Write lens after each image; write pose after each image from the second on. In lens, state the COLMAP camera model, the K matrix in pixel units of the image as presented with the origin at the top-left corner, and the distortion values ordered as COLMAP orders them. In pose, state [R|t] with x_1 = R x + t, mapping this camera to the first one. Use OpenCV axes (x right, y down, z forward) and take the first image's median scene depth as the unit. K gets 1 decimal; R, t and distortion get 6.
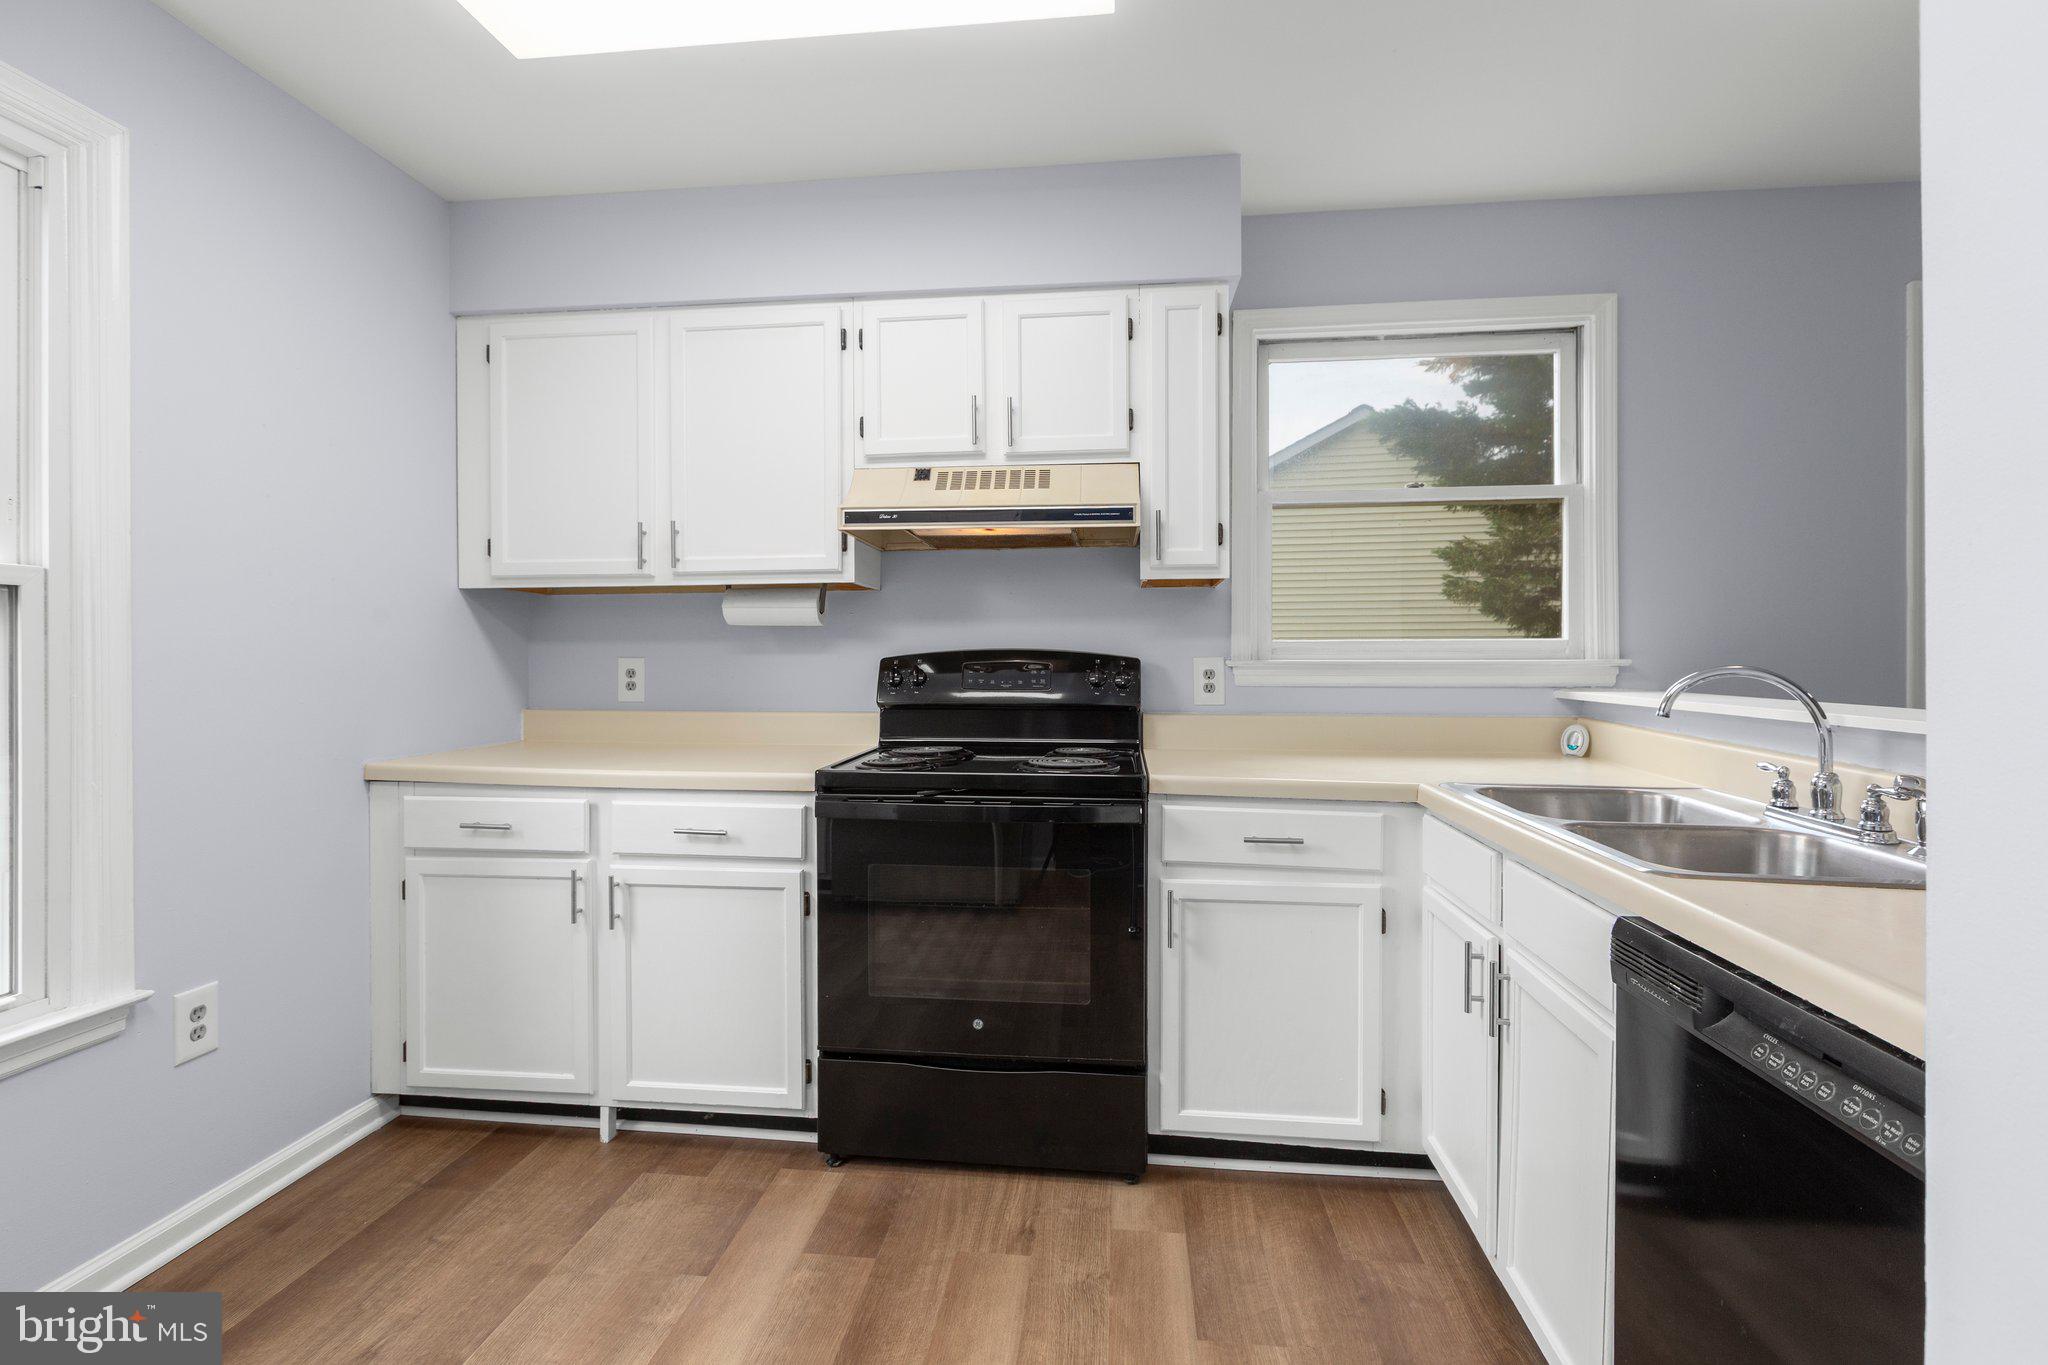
lens RADIAL K [[923.9, 0, 1025.5], [0, 923.9, 670.1], [0, 0, 1]] dist [0.001022, -0.000185]
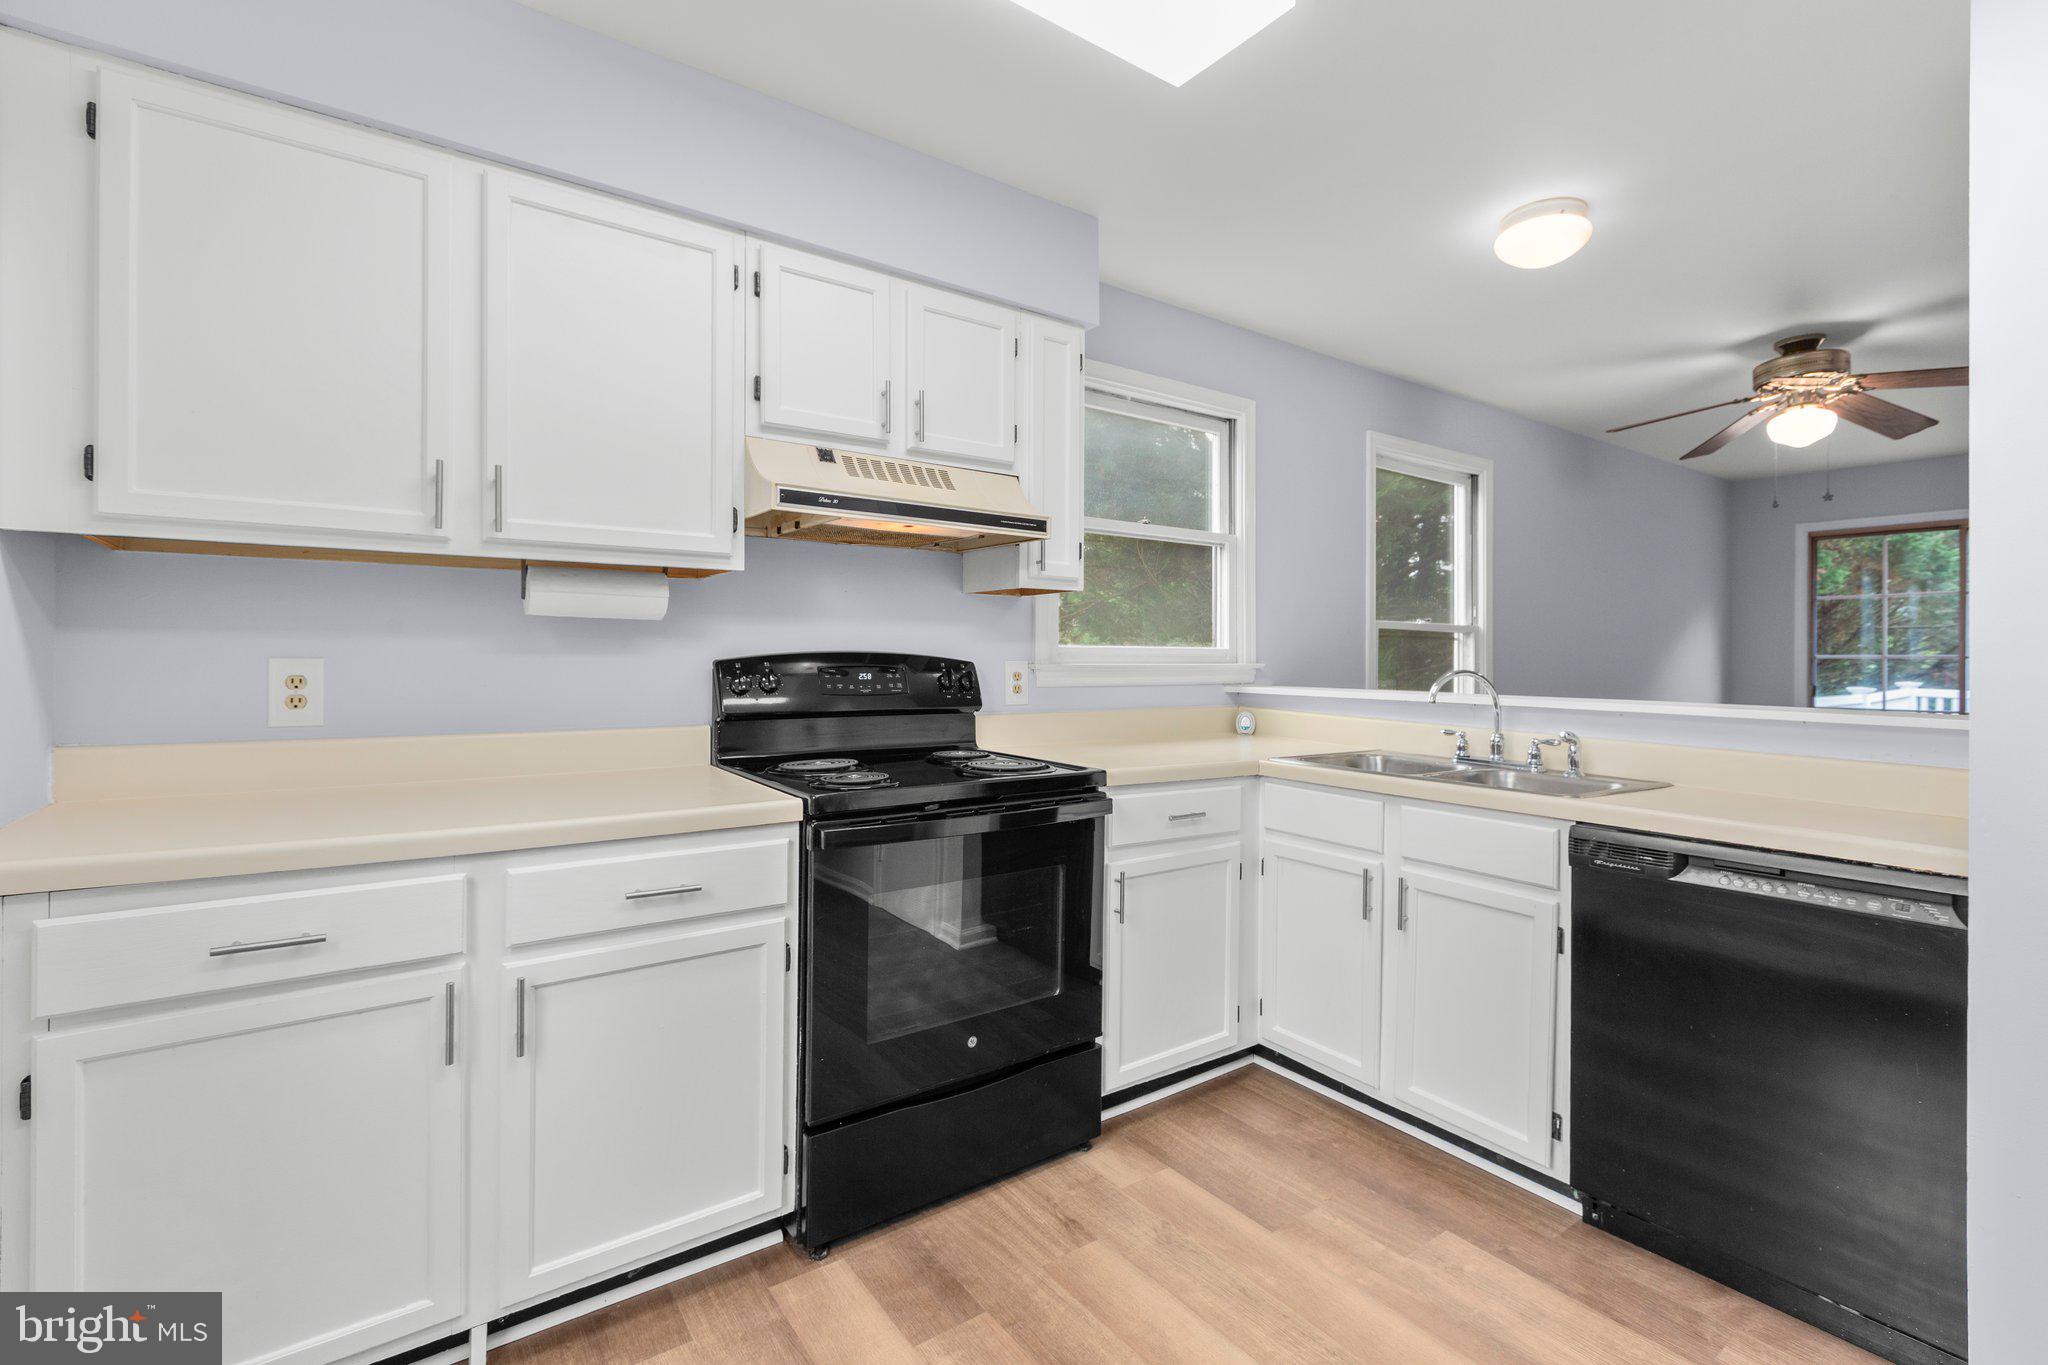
lens RADIAL K [[908.3, 0, 1029.7], [0, 908.3, 664.7], [0, 0, 1]] dist [0.000646, -0.000312]
pose [[0.742906, 0.000346, 0.669396, -0.570743], [0.001679, 0.999996, -0.002380, -0.007526], [-0.669394, 0.002892, 0.742902, 0.225339]]
